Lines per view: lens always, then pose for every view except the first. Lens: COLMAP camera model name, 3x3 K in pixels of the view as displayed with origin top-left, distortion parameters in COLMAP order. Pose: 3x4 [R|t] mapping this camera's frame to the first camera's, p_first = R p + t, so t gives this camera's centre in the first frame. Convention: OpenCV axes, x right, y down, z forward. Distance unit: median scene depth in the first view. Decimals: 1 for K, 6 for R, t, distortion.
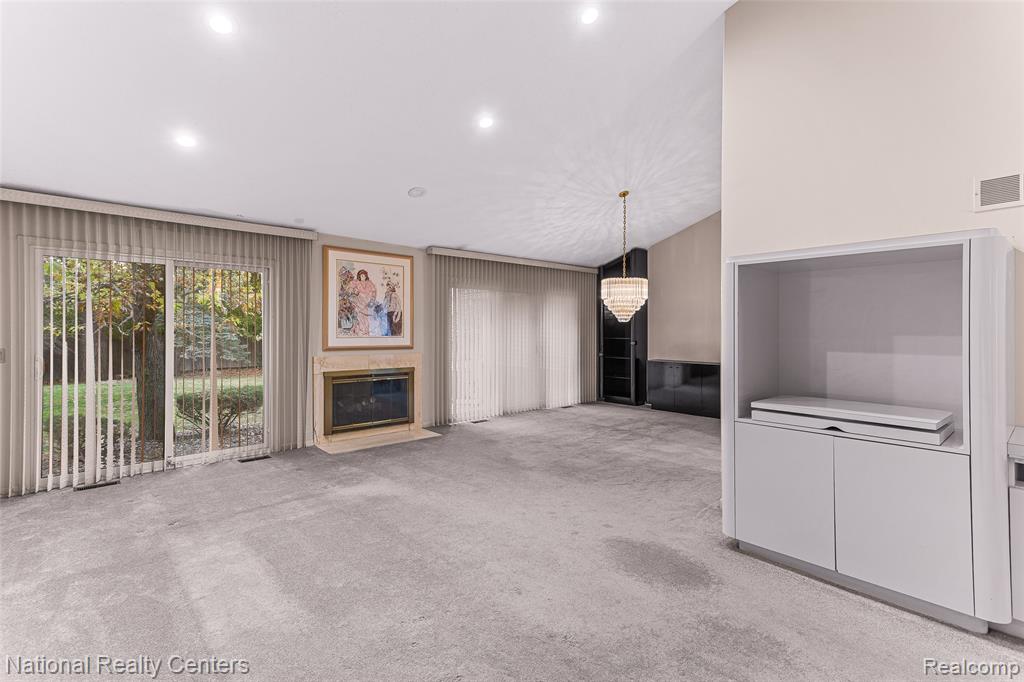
lens RADIAL K [[484.6, 0, 506.9], [0, 484.6, 330.9], [0, 0, 1]] dist [0.027240, 0.000077]
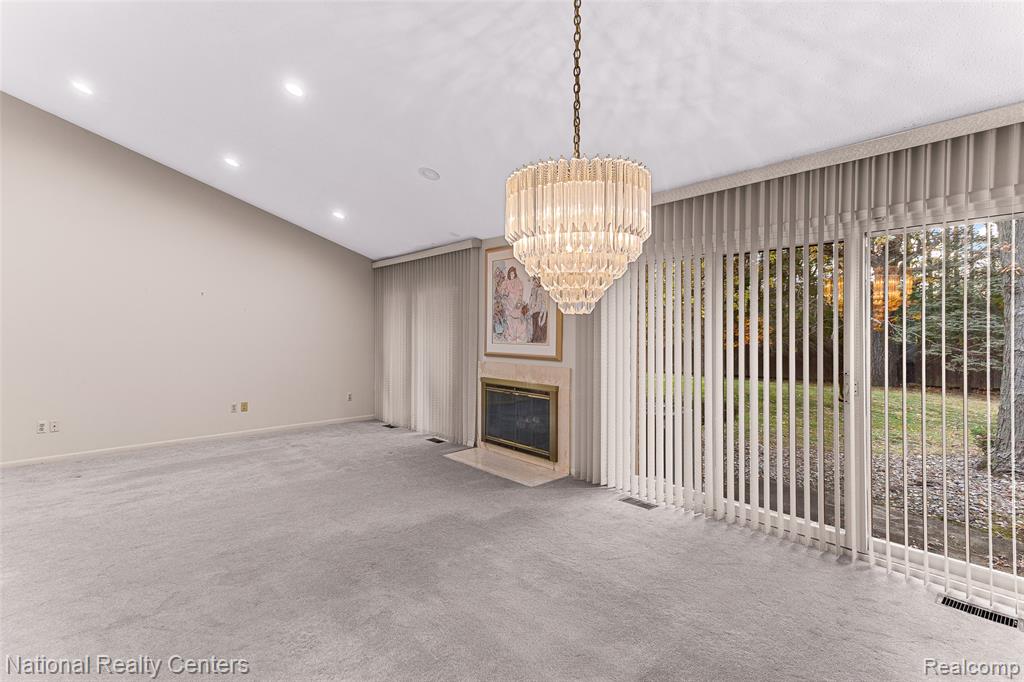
lens RADIAL K [[478.0, 0, 497.3], [0, 478.0, 333.3], [0, 0, 1]] dist [0.104745, 0.000077]
pose [[0.017445, 0.002350, -0.999845, 0.531774], [-0.003271, 0.999992, 0.002293, -0.006781], [0.999842, 0.003231, 0.017452, 0.896079]]
